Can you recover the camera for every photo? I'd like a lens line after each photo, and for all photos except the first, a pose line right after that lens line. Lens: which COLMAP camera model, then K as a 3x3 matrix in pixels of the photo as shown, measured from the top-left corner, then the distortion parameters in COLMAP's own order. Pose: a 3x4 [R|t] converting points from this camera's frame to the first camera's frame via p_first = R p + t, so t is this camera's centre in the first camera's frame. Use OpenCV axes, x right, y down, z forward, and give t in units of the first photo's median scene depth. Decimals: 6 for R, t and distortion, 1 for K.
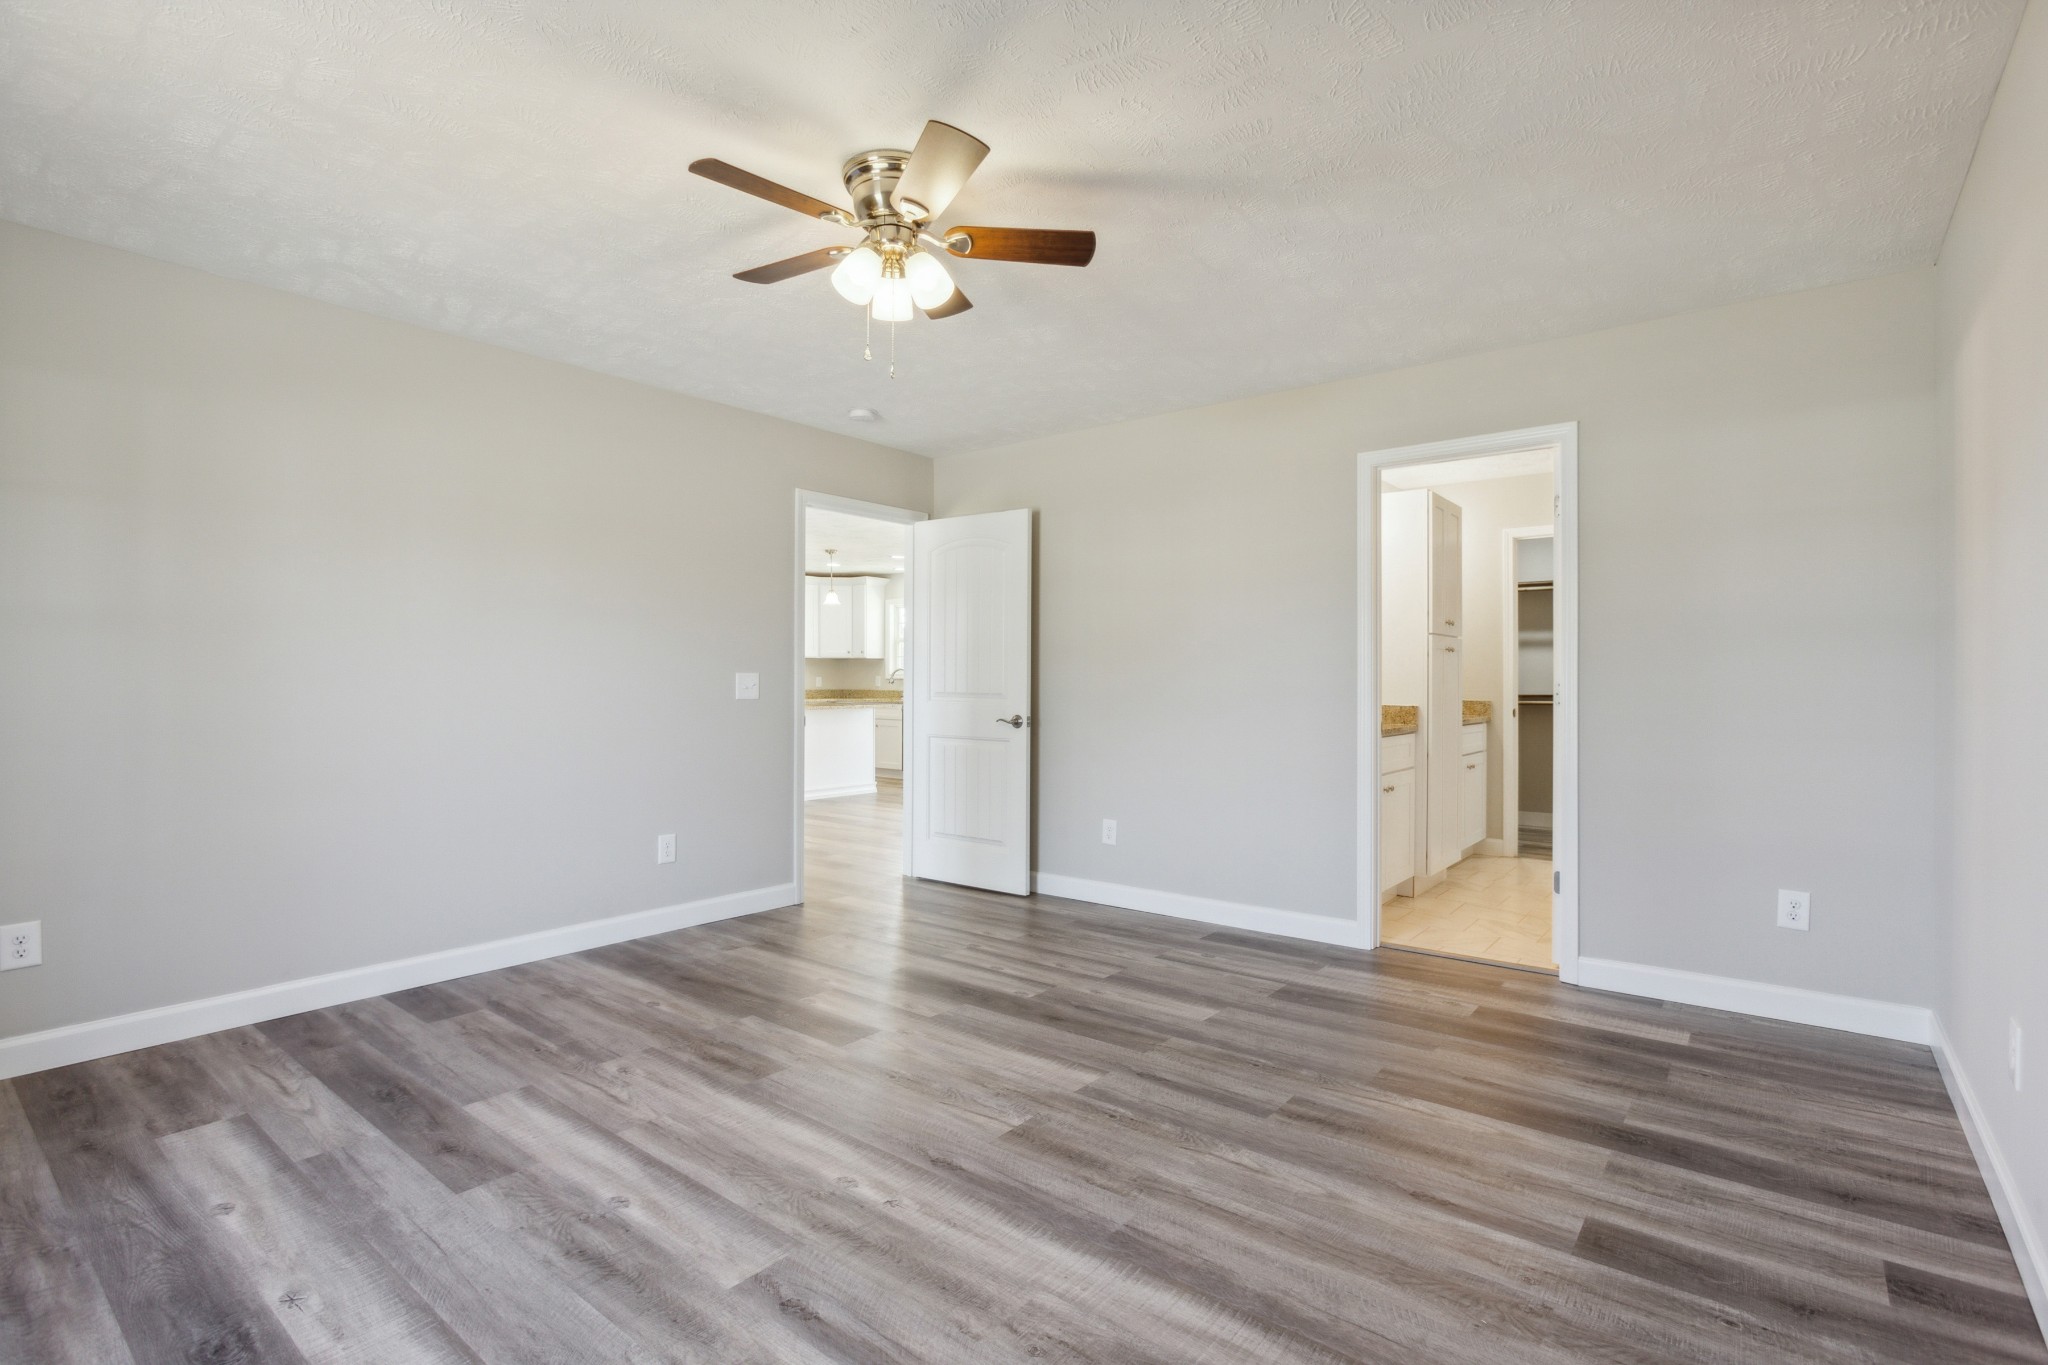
lens RADIAL K [[956.9, 0, 1014.2], [0, 956.9, 678.4], [0, 0, 1]] dist [0.001936, -0.000070]
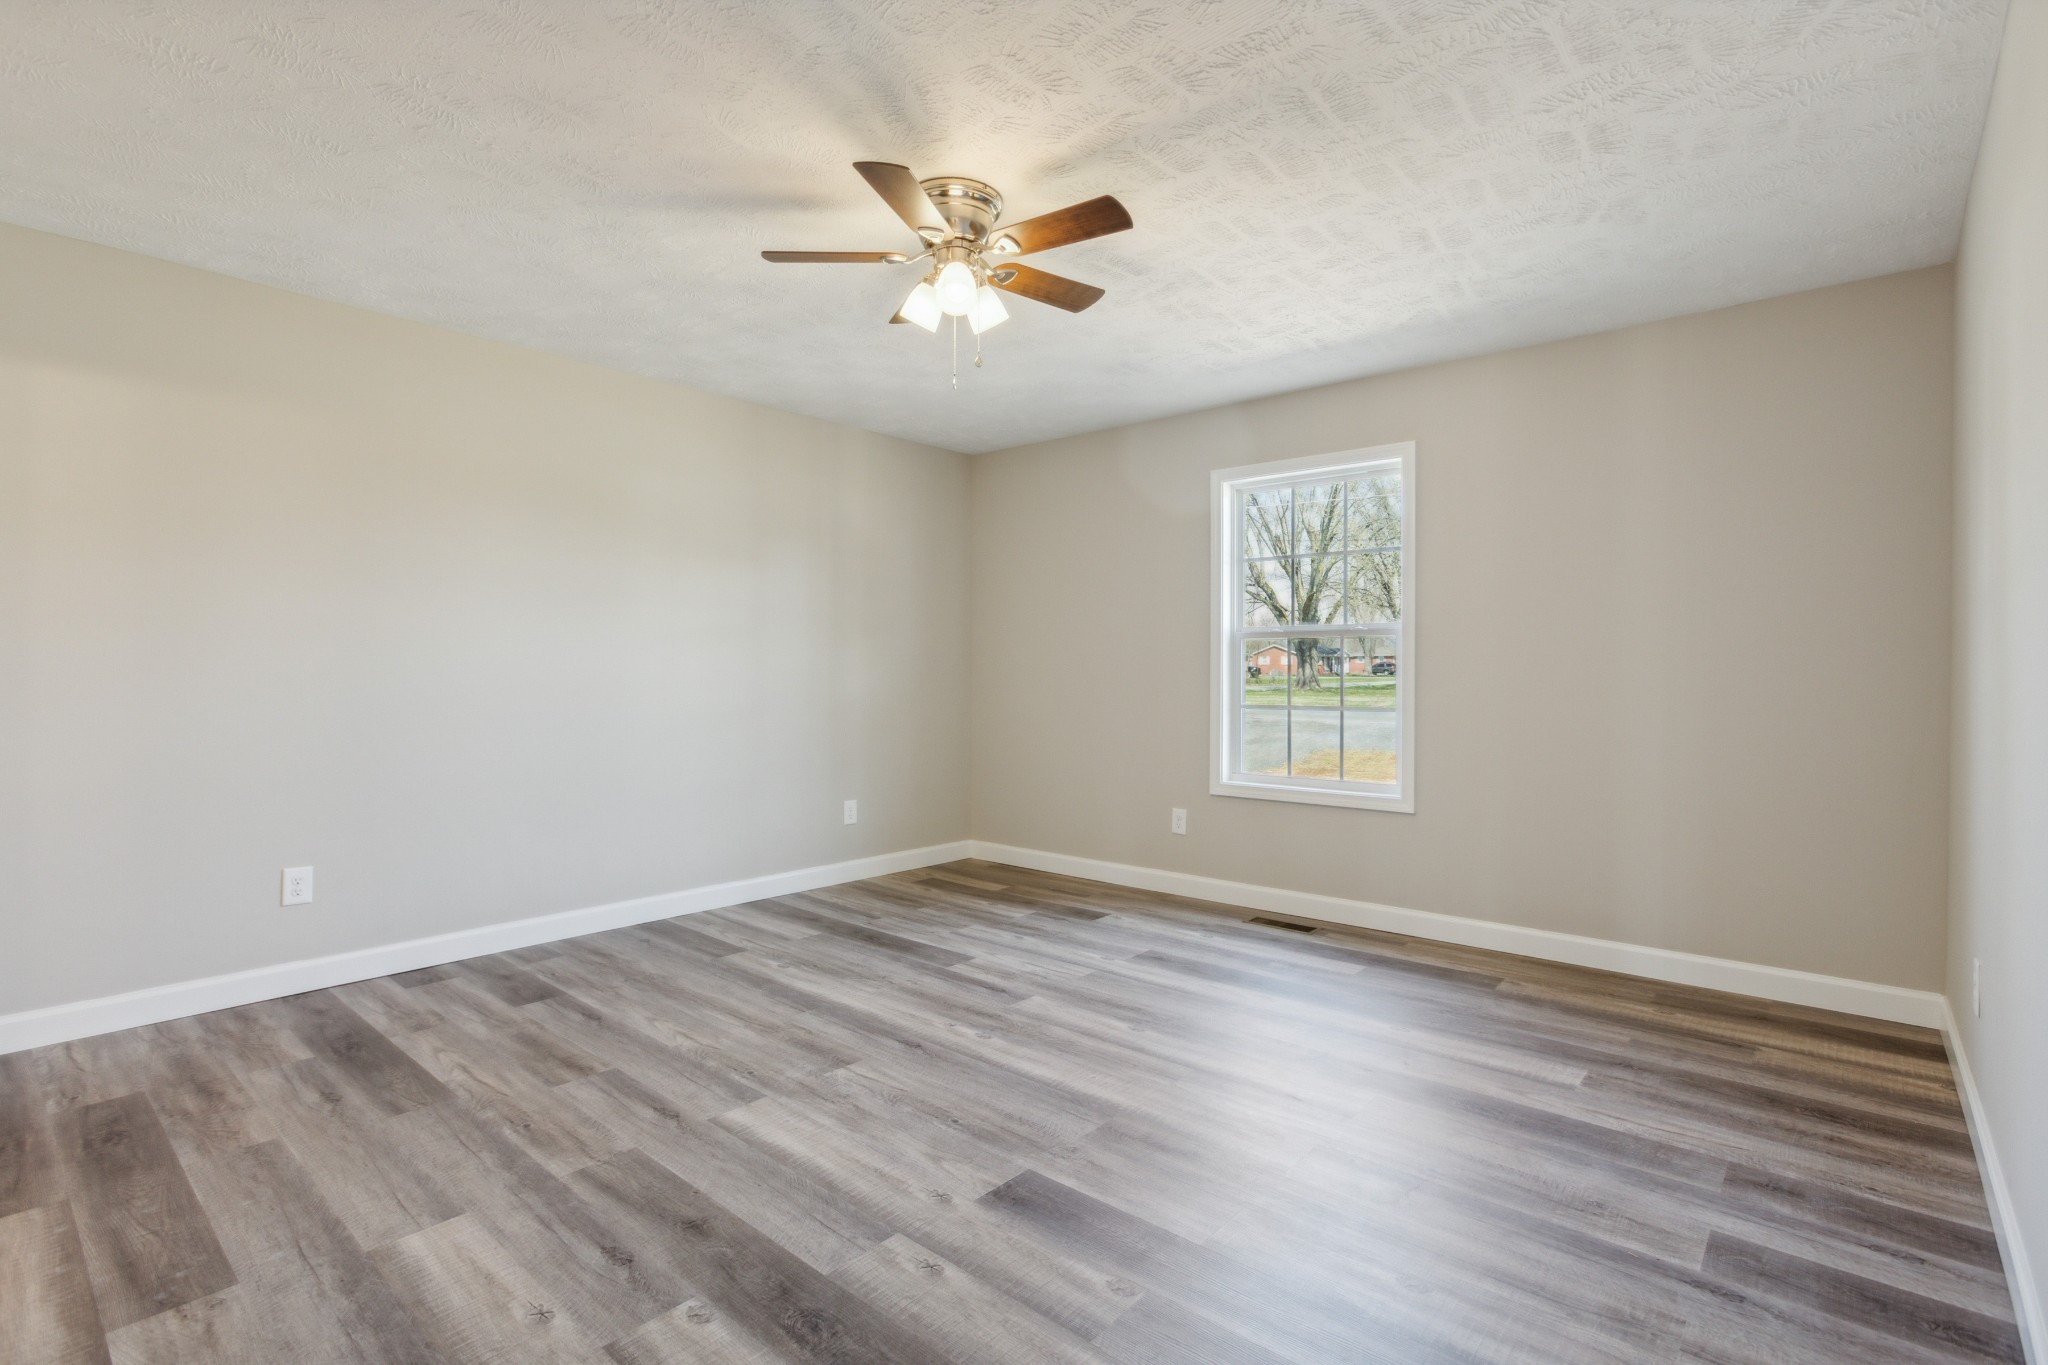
lens RADIAL K [[956.9, 0, 1016.7], [0, 956.9, 676.3], [0, 0, 1]] dist [0.001936, -0.000070]
pose [[-0.999200, -0.003054, 0.039866, -0.243211], [-0.002992, 0.999994, 0.001612, 0.005913], [-0.039871, 0.001491, -0.999204, 2.095092]]
